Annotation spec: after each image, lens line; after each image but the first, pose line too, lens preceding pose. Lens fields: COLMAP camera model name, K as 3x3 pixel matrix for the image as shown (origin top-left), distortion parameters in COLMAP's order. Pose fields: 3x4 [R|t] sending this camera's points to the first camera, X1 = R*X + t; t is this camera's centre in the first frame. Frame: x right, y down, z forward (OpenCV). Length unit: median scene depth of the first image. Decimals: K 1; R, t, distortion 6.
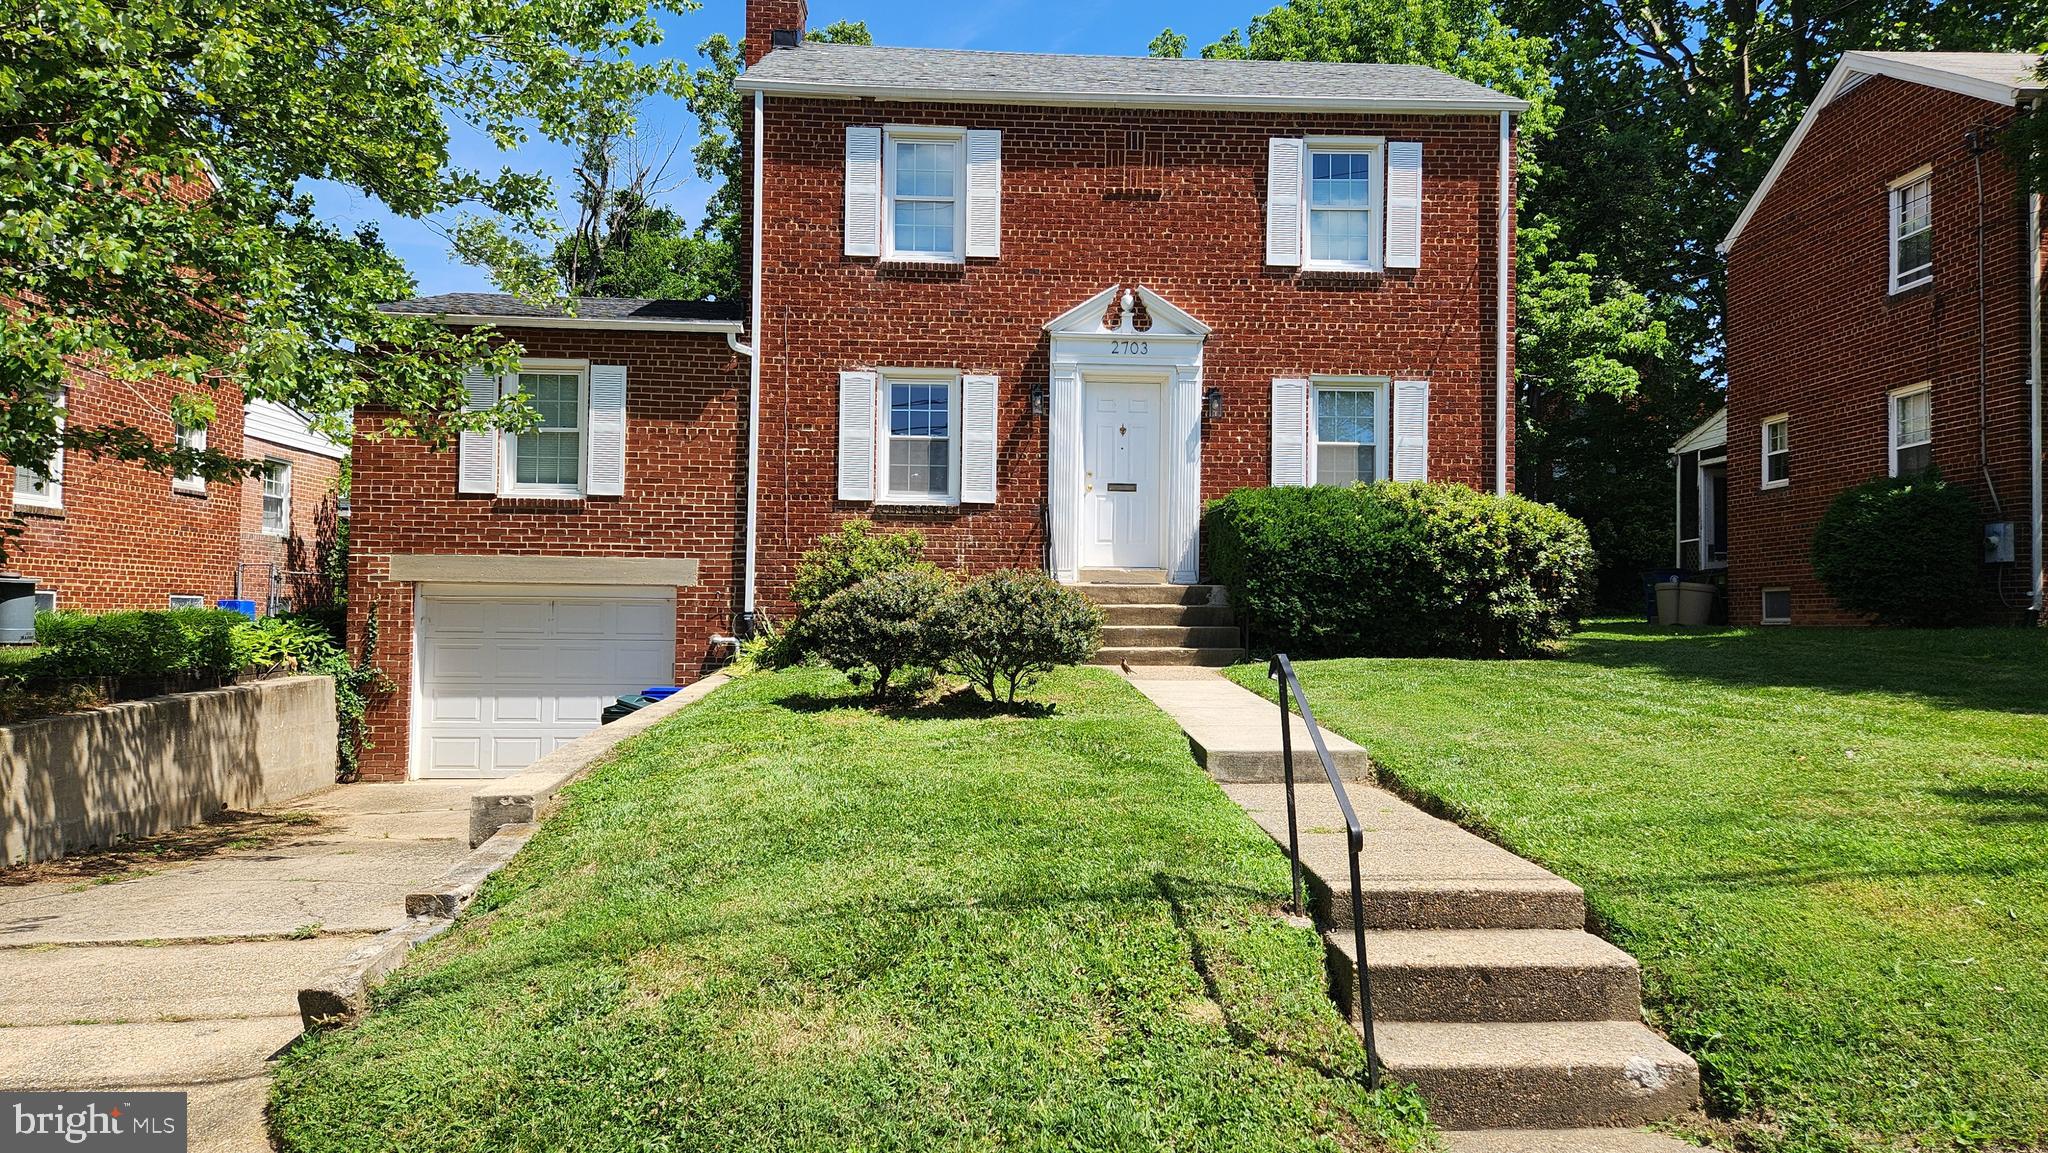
lens RADIAL K [[1366.8, 0, 1024.0], [0, 1366.8, 576.5], [0, 0, 1]] dist [0.067489, -0.054224]
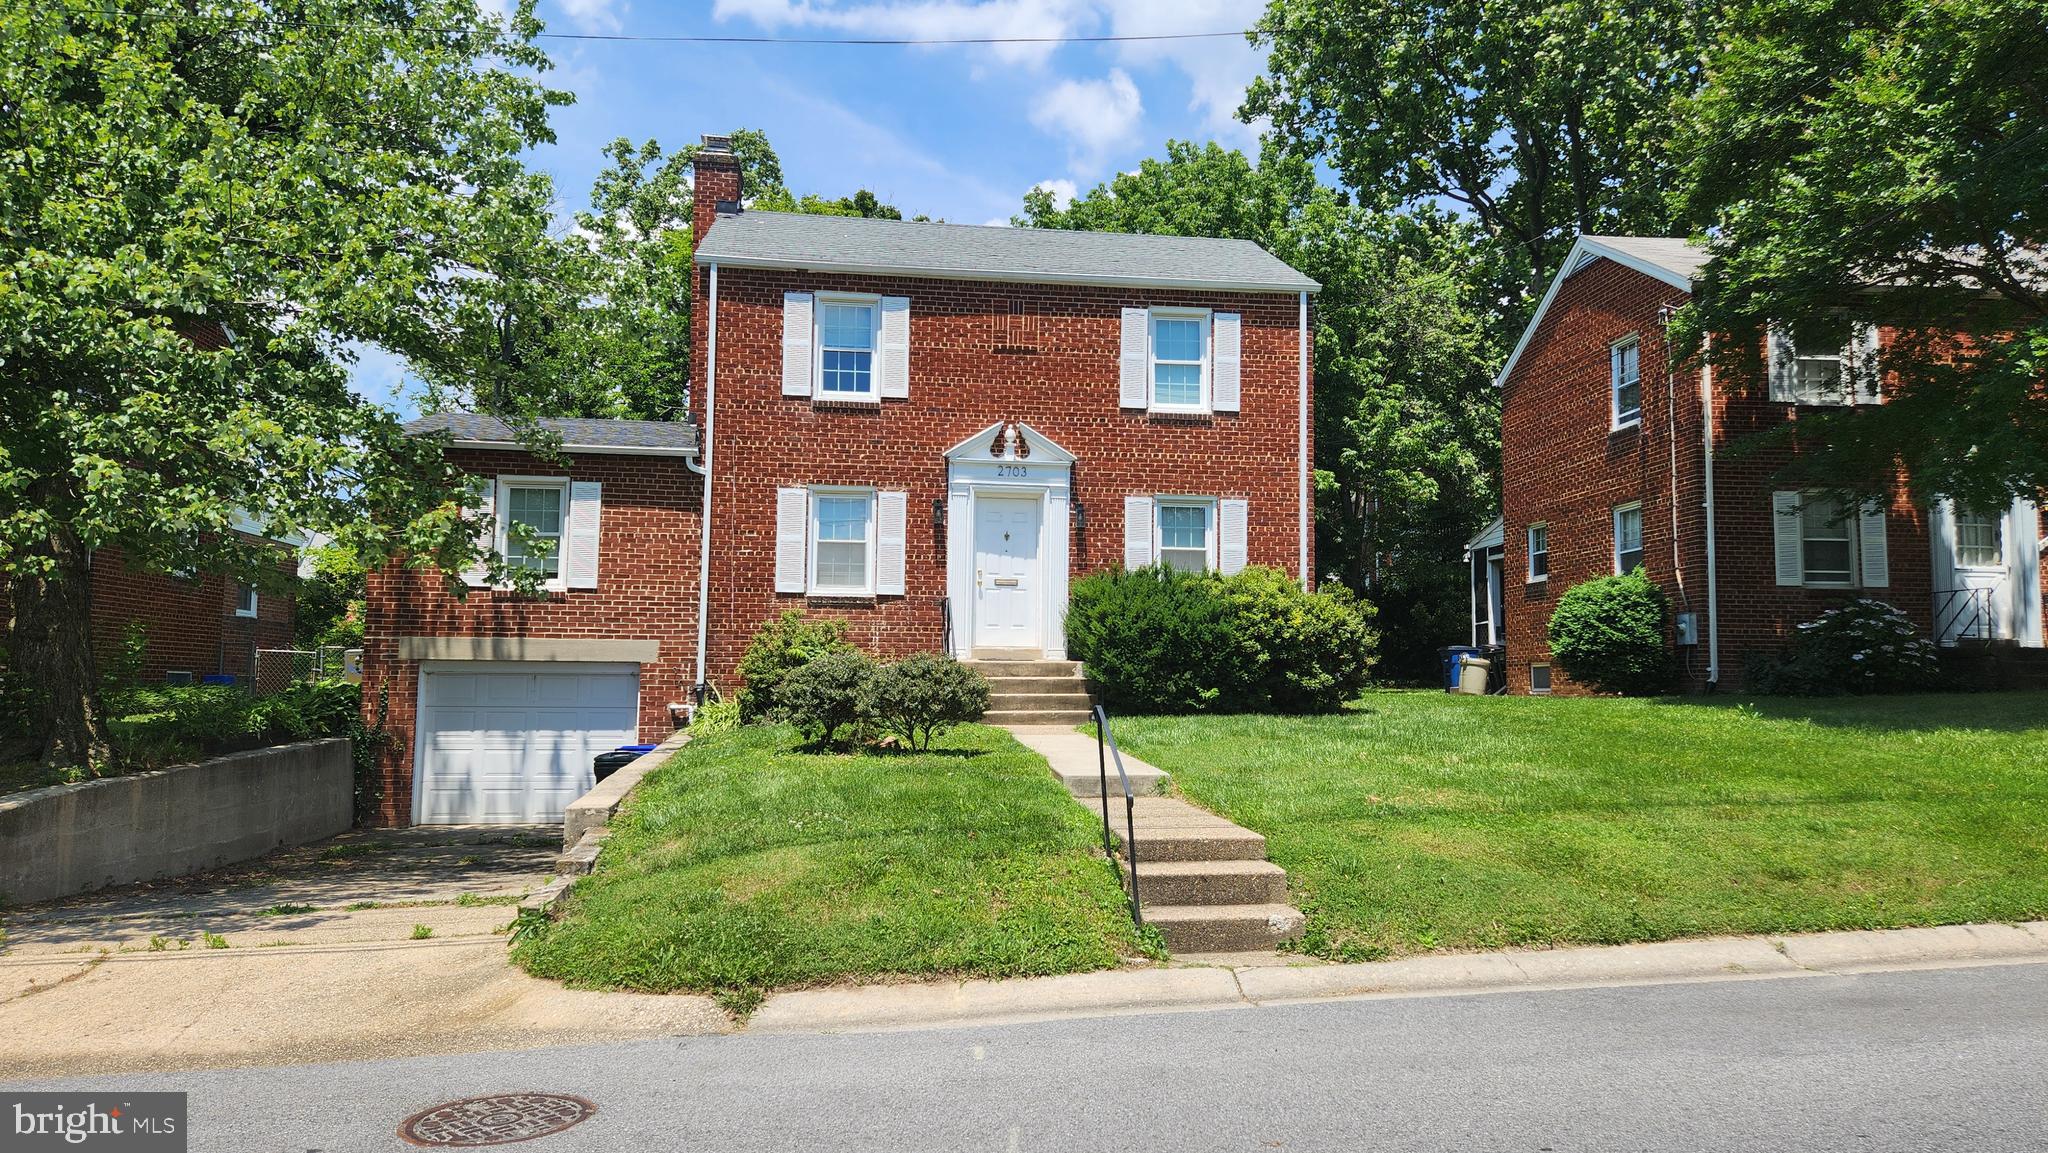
lens RADIAL K [[1365.7, 0, 1013.9], [0, 1365.7, 578.7], [0, 0, 1]] dist [0.067744, -0.050957]
pose [[0.996978, 0.004646, 0.077540, -0.017618], [-0.000628, 0.998659, -0.051763, -0.004508], [-0.077677, 0.051558, 0.995645, -0.235296]]
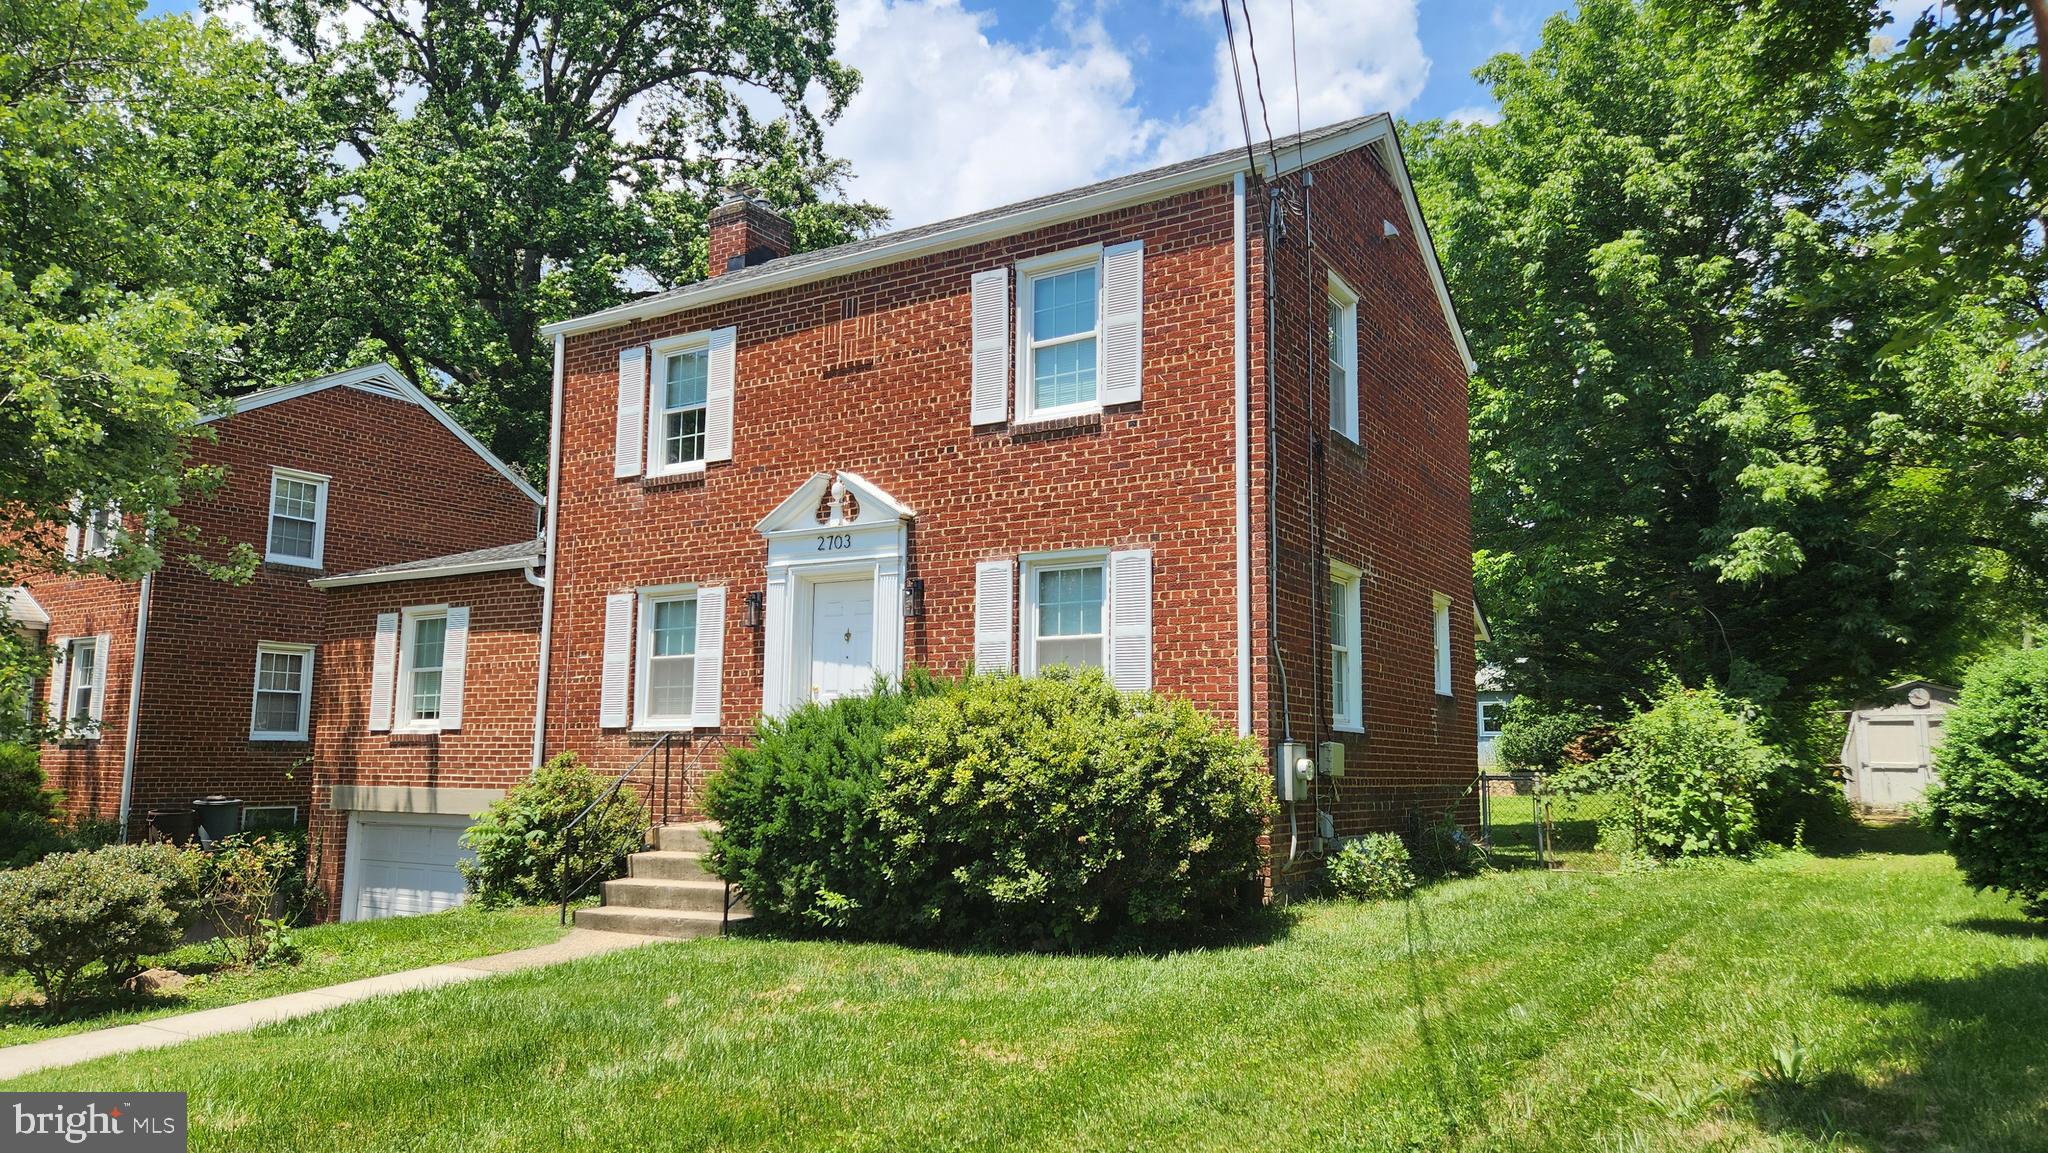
lens RADIAL K [[1365.7, 0, 1013.9], [0, 1365.7, 578.7], [0, 0, 1]] dist [0.067744, -0.050957]
pose [[0.818942, -0.080872, -0.568149, 0.654855], [0.019552, 0.993378, -0.113217, -0.044135], [0.573543, 0.081610, 0.815100, 0.361947]]
